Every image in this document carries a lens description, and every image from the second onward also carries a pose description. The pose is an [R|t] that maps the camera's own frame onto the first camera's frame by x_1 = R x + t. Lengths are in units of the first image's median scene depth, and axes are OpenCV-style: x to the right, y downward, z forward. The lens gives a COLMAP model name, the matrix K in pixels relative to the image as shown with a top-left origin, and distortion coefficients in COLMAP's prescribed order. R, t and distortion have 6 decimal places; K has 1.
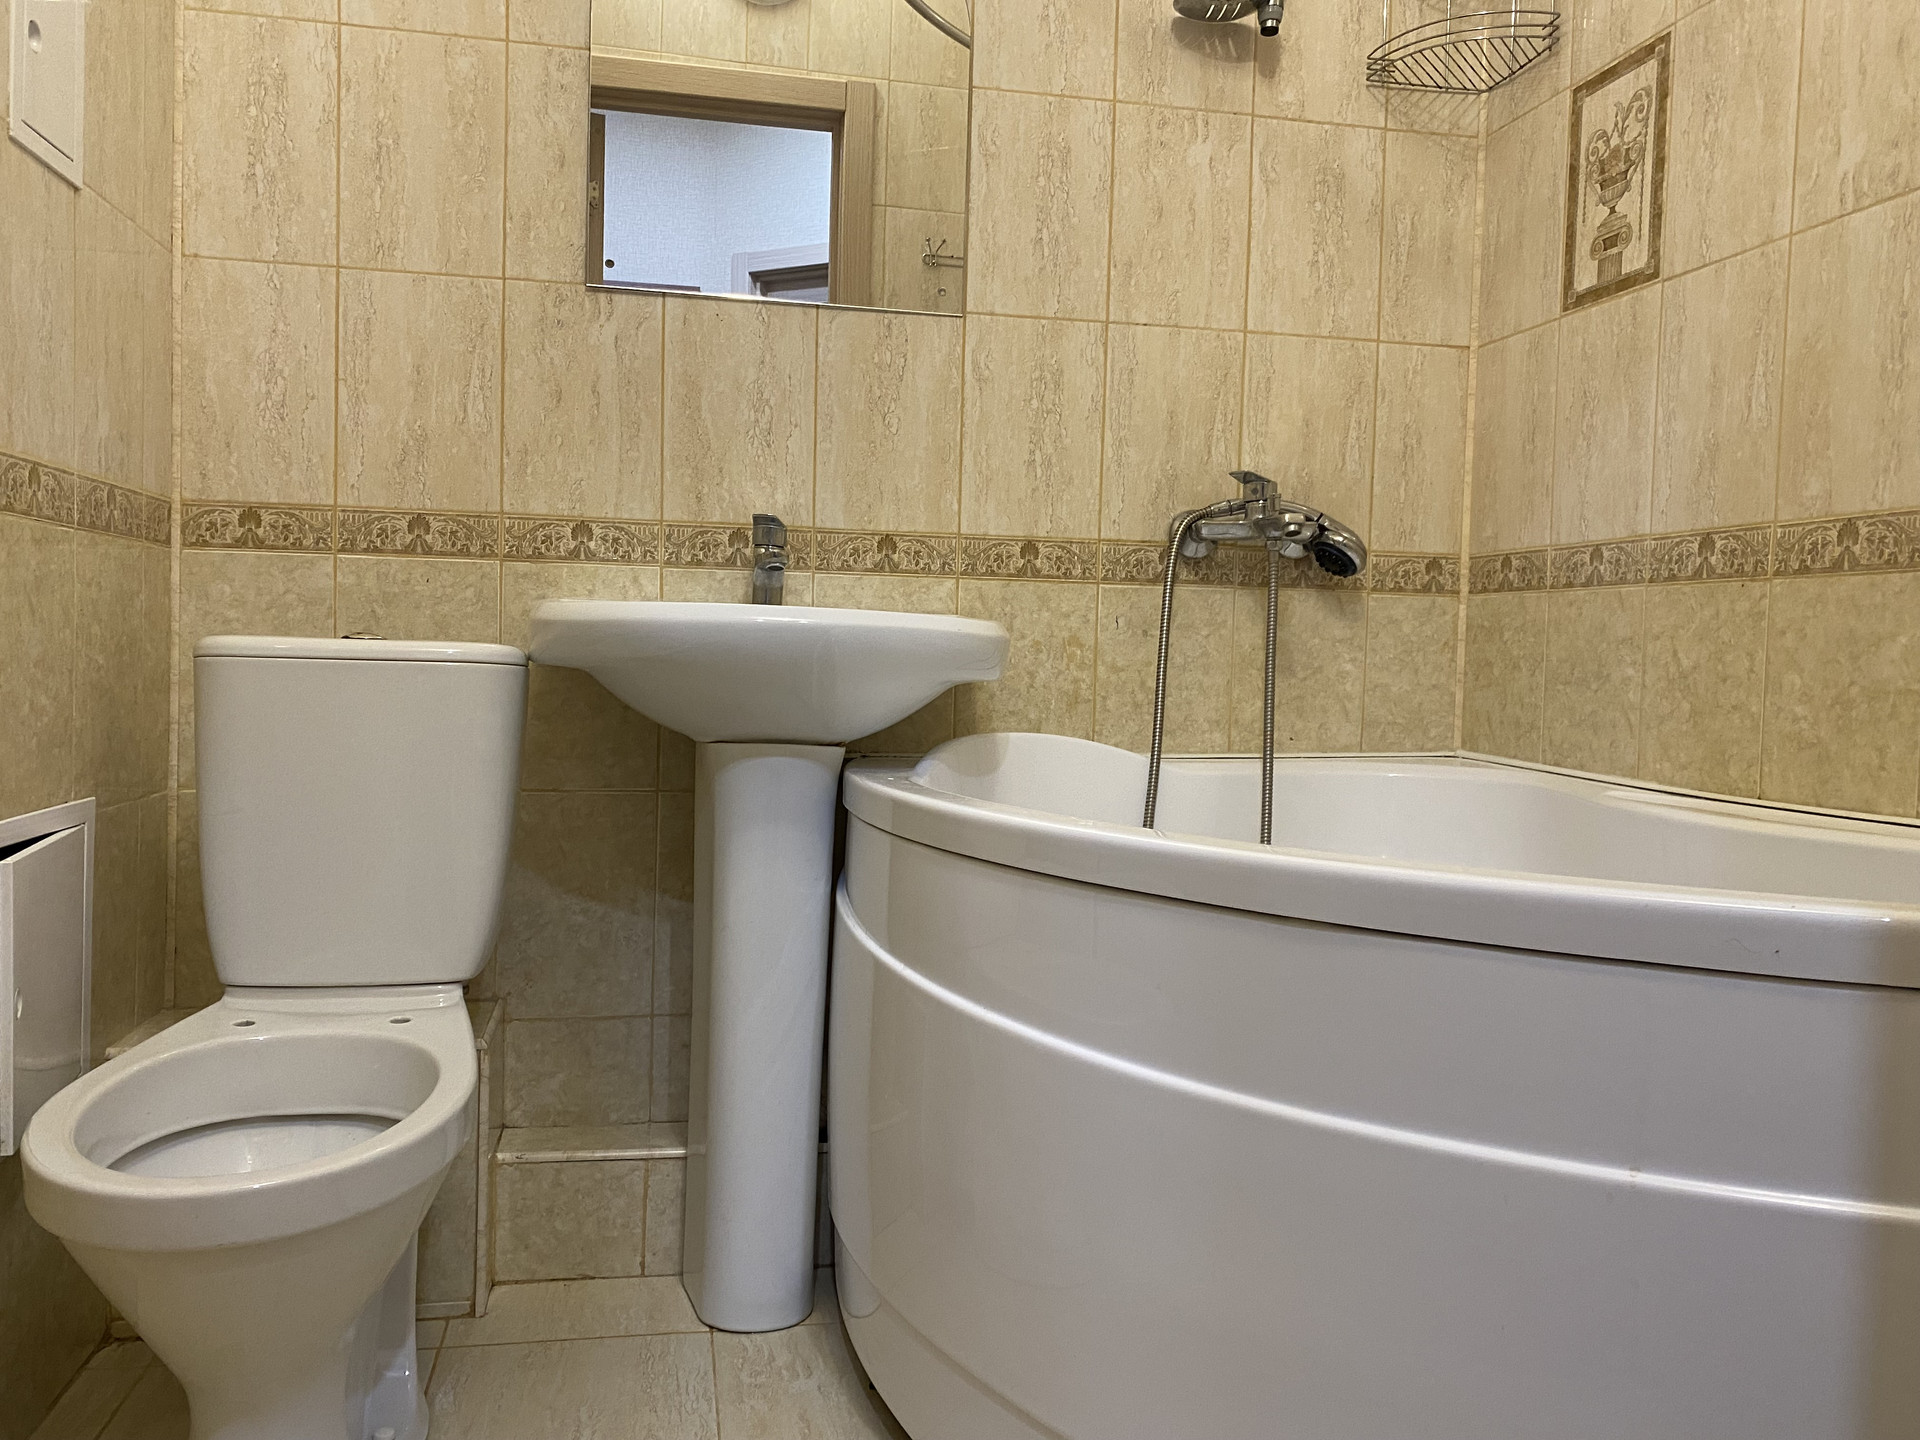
lens RADIAL K [[1461.9, 0, 962.4], [0, 1461.9, 721.3], [0, 0, 1]] dist [-0.001643, -0.000407]
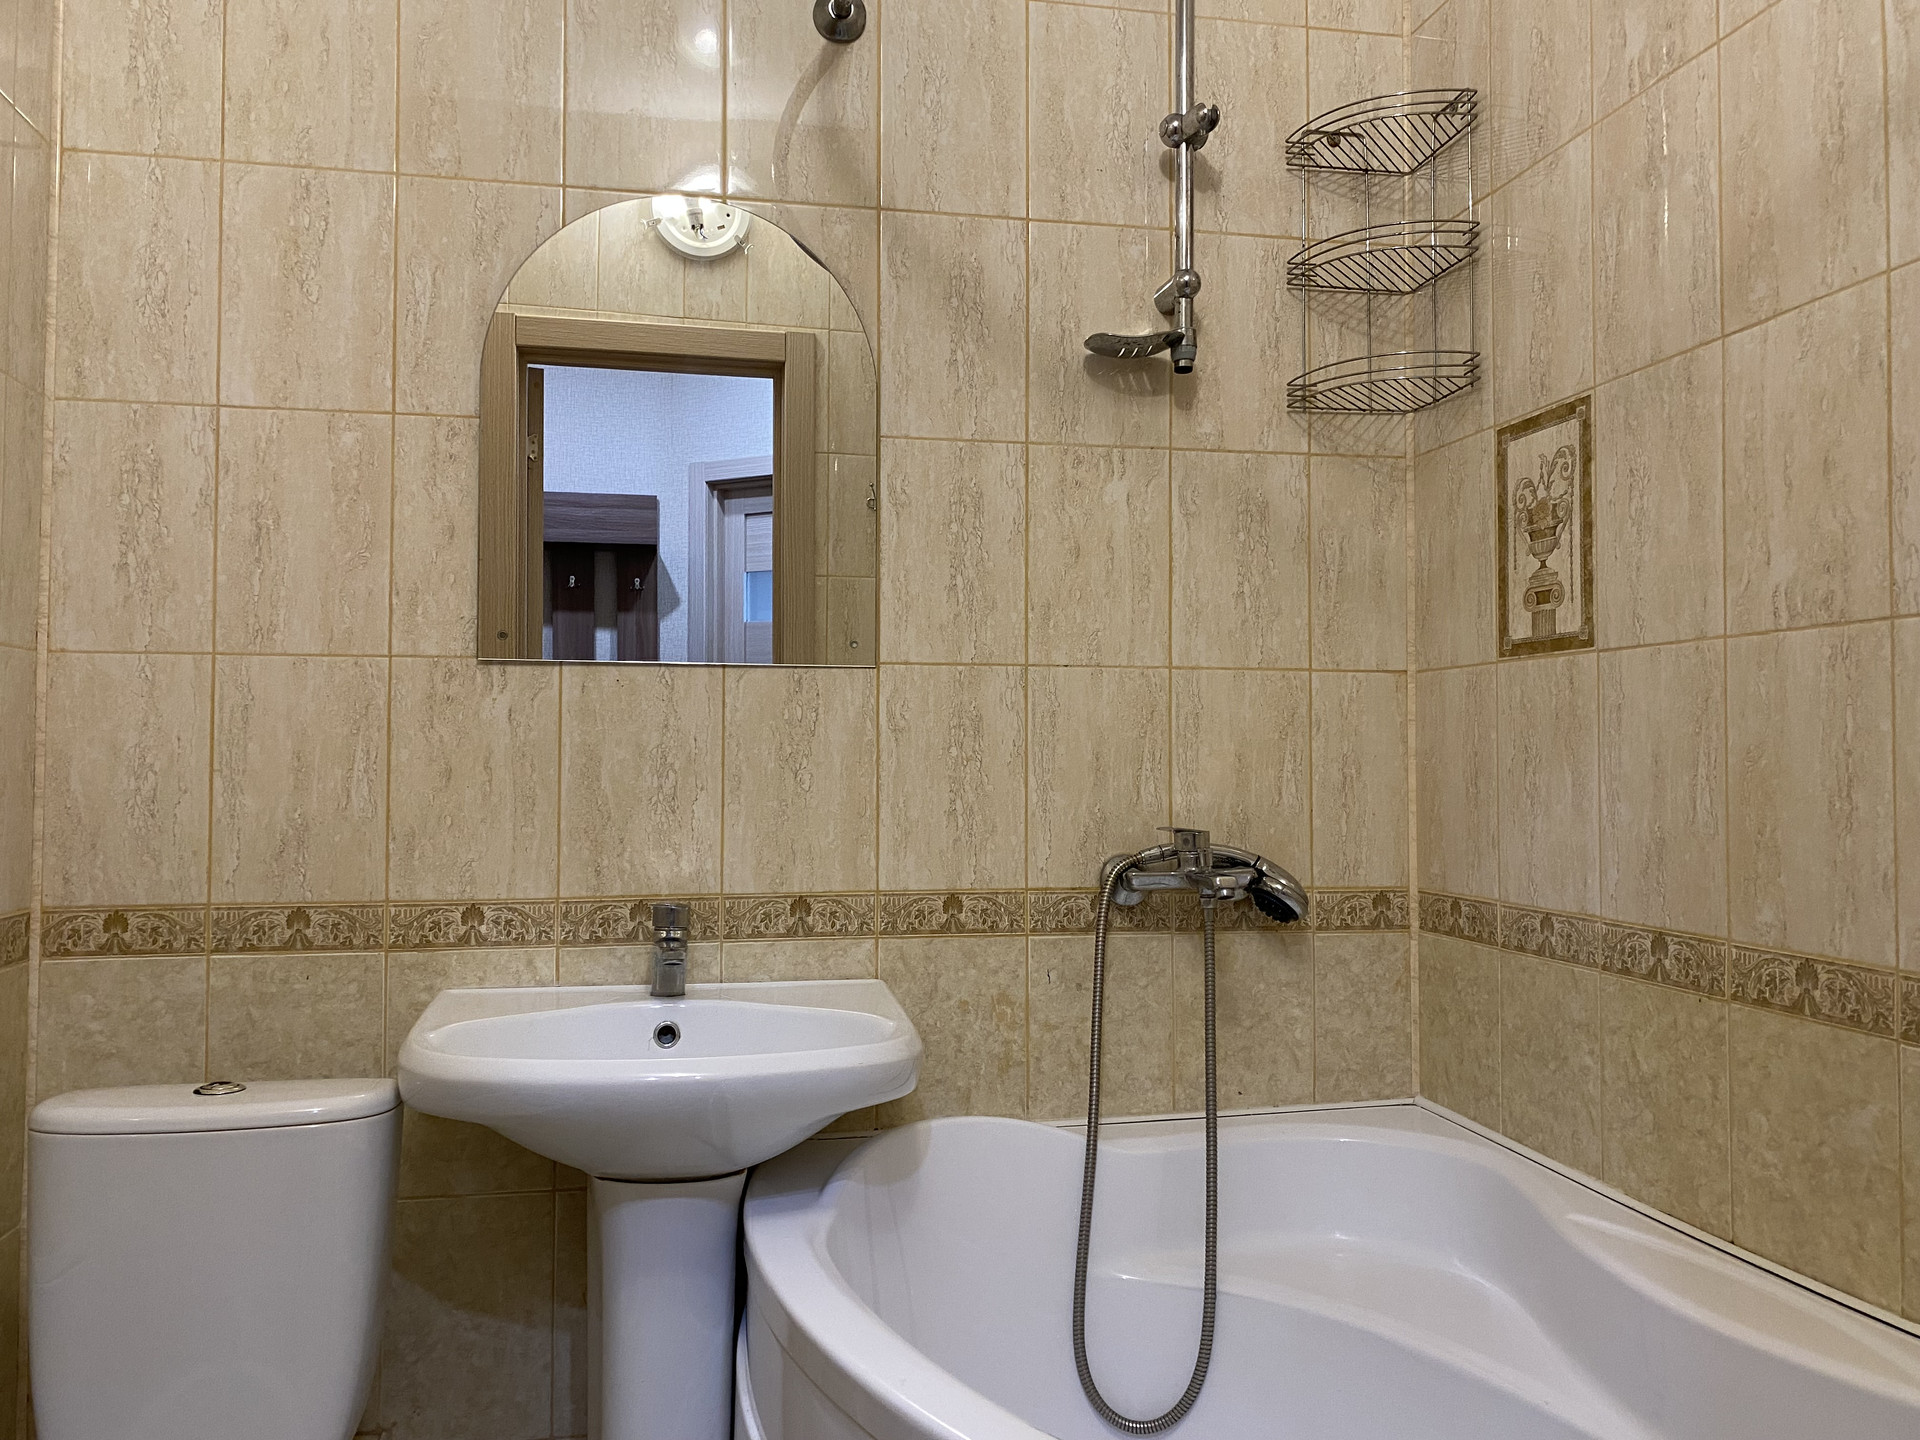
lens RADIAL K [[1465.0, 0, 954.7], [0, 1465.0, 718.0], [0, 0, 1]] dist [0.005385, -0.000445]
pose [[0.999675, -0.025499, -0.000538, 0.054686], [0.025381, 0.996687, -0.077277, -0.176328], [0.002506, 0.077238, 0.997010, 0.045805]]
